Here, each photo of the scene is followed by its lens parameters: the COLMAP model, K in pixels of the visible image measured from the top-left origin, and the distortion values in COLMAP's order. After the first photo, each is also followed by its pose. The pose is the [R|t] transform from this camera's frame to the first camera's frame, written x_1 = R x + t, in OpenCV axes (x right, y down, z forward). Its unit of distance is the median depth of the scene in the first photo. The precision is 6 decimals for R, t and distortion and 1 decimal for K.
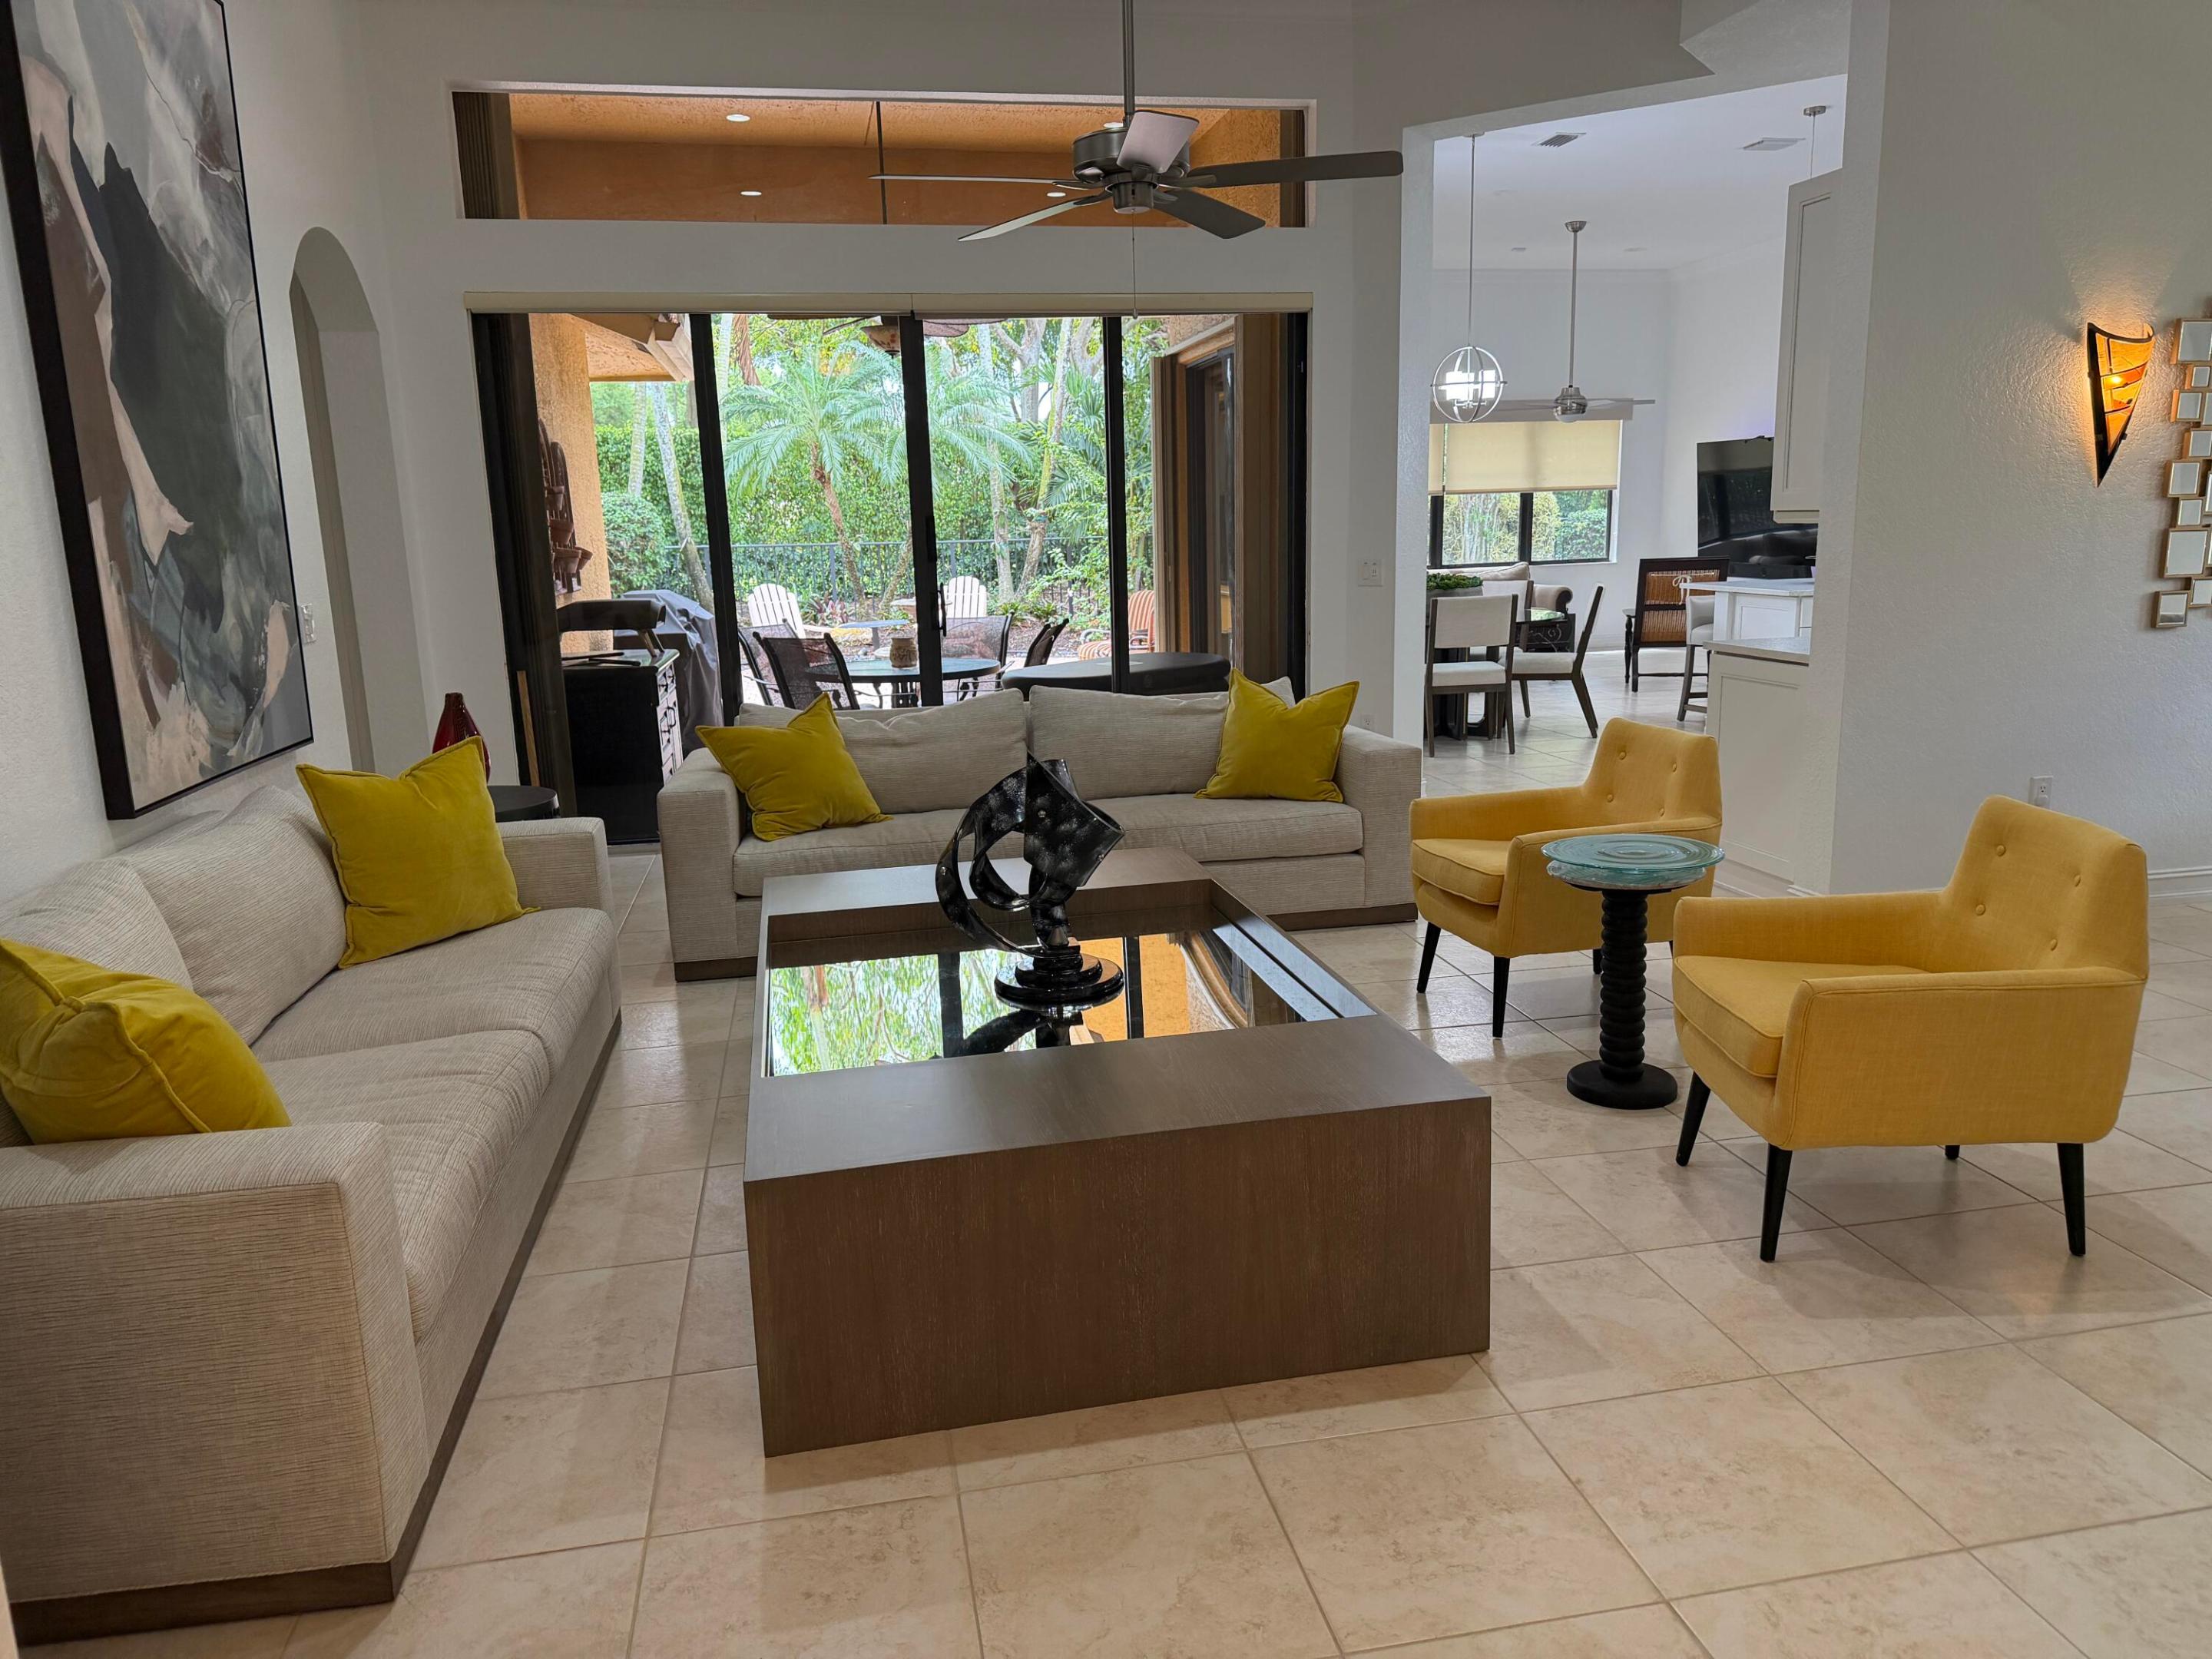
lens RADIAL K [[1549.7, 0, 1106.6], [0, 1549.7, 842.2], [0, 0, 1]] dist [0.067776, -0.090475]
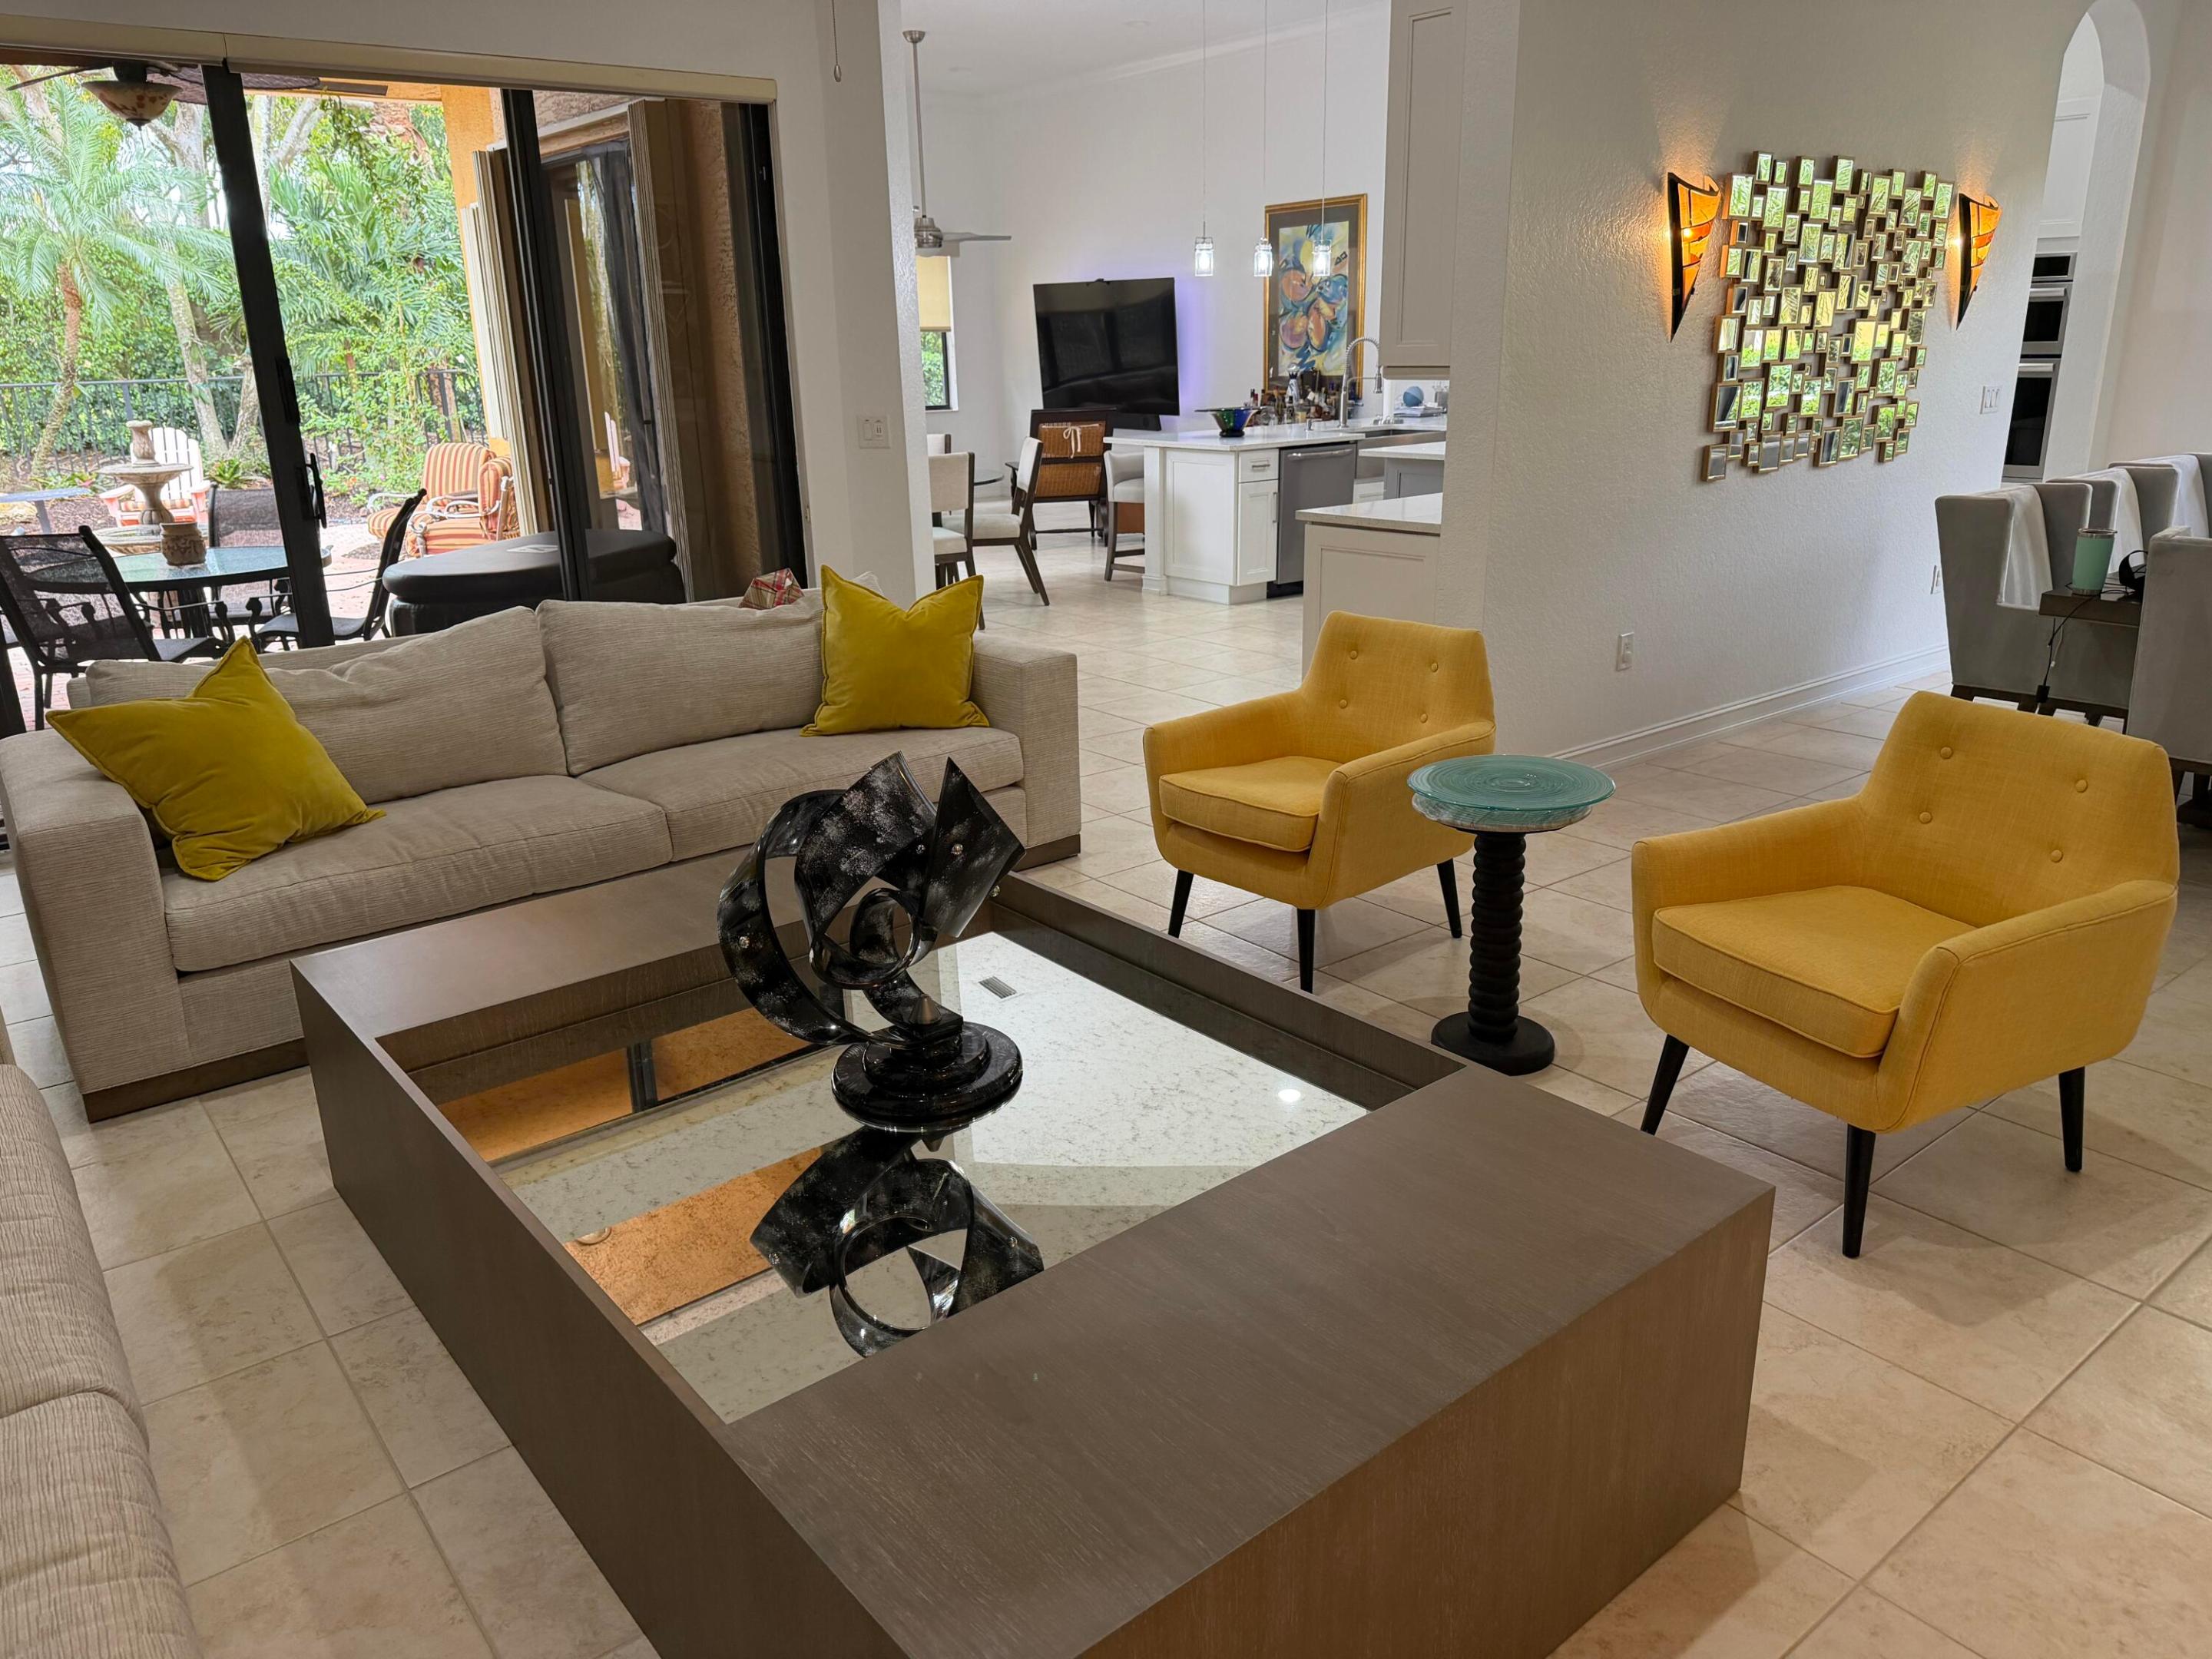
lens RADIAL K [[1549.7, 0, 1118.9], [0, 1549.7, 838.1], [0, 0, 1]] dist [0.067776, -0.090475]
pose [[0.882588, -0.132604, 0.451060, -0.087349], [0.089348, 0.989224, 0.115987, -0.029433], [-0.461579, -0.062067, 0.884925, 0.124125]]
